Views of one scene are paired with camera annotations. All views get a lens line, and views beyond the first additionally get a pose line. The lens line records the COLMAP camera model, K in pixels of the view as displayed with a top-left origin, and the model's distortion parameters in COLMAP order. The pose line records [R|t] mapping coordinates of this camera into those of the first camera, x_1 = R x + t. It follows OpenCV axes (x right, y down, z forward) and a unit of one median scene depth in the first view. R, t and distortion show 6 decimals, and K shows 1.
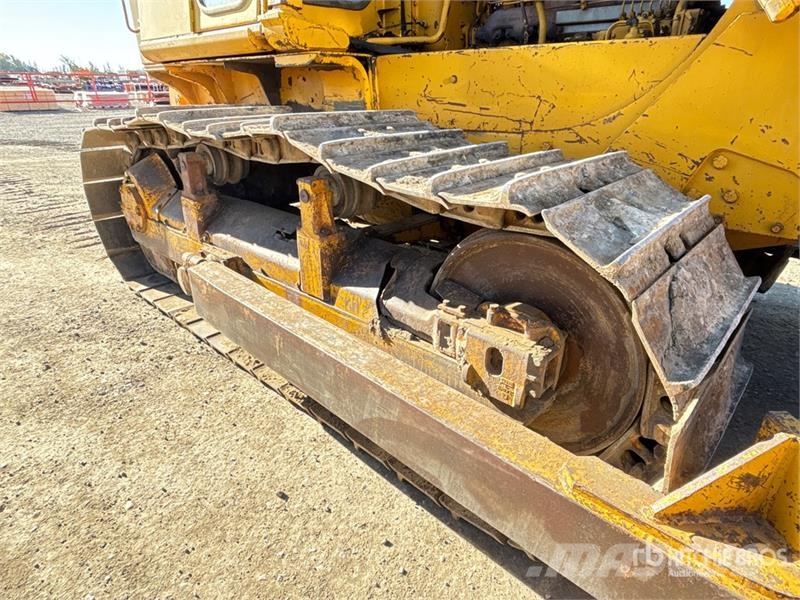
lens RADIAL K [[459.8, 0, 404.2], [0, 459.8, 304.1], [0, 0, 1]] dist [-0.002950, -0.001887]
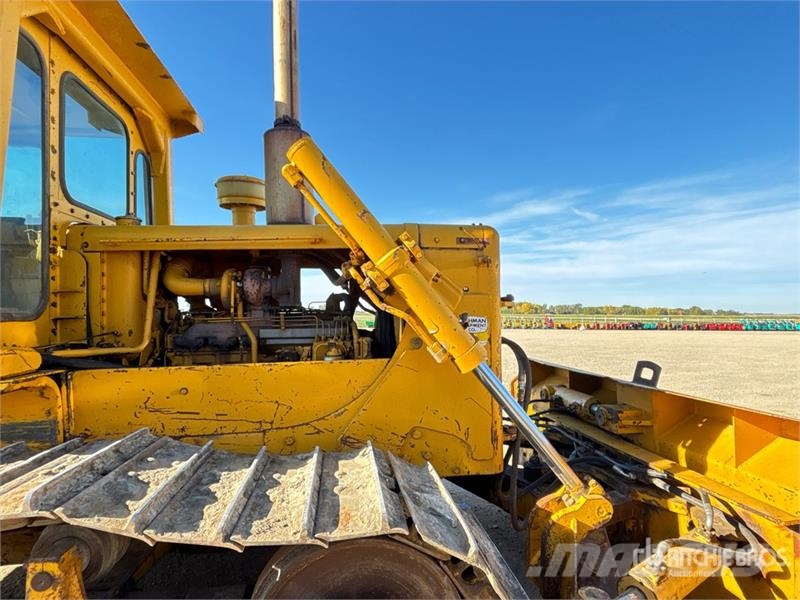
lens RADIAL K [[459.8, 0, 395.2], [0, 459.8, 306.5], [0, 0, 1]] dist [-0.002950, -0.001887]
pose [[0.640908, 0.007807, 0.767578, -0.532815], [0.333913, 0.897549, -0.287938, -0.292400], [-0.691186, 0.440846, 0.572639, 0.010841]]
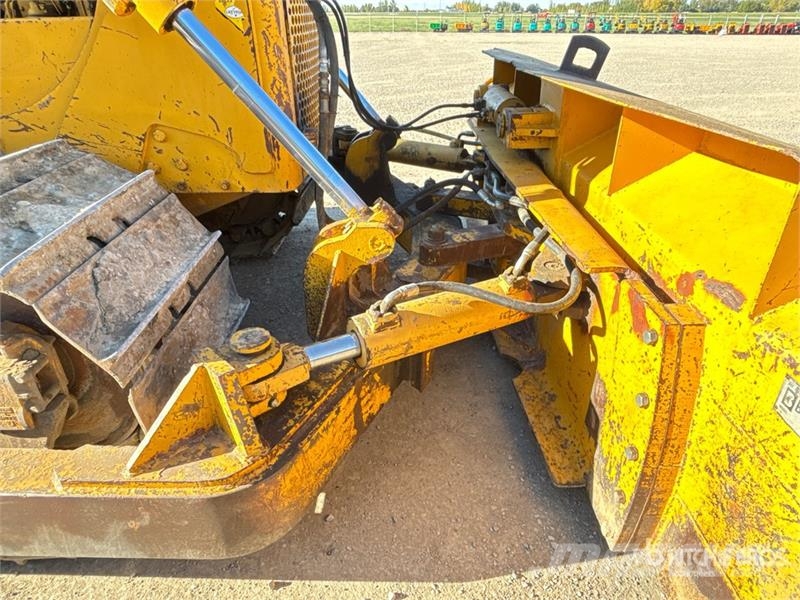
lens RADIAL K [[495.3, 0, 388.5], [0, 495.3, 304.5], [0, 0, 1]] dist [-0.009665, 0.003110]
pose [[0.754427, -0.343202, 0.559511, 0.321045], [0.297972, 0.938591, 0.173952, 0.027131], [-0.584852, 0.035484, 0.810363, -0.273286]]
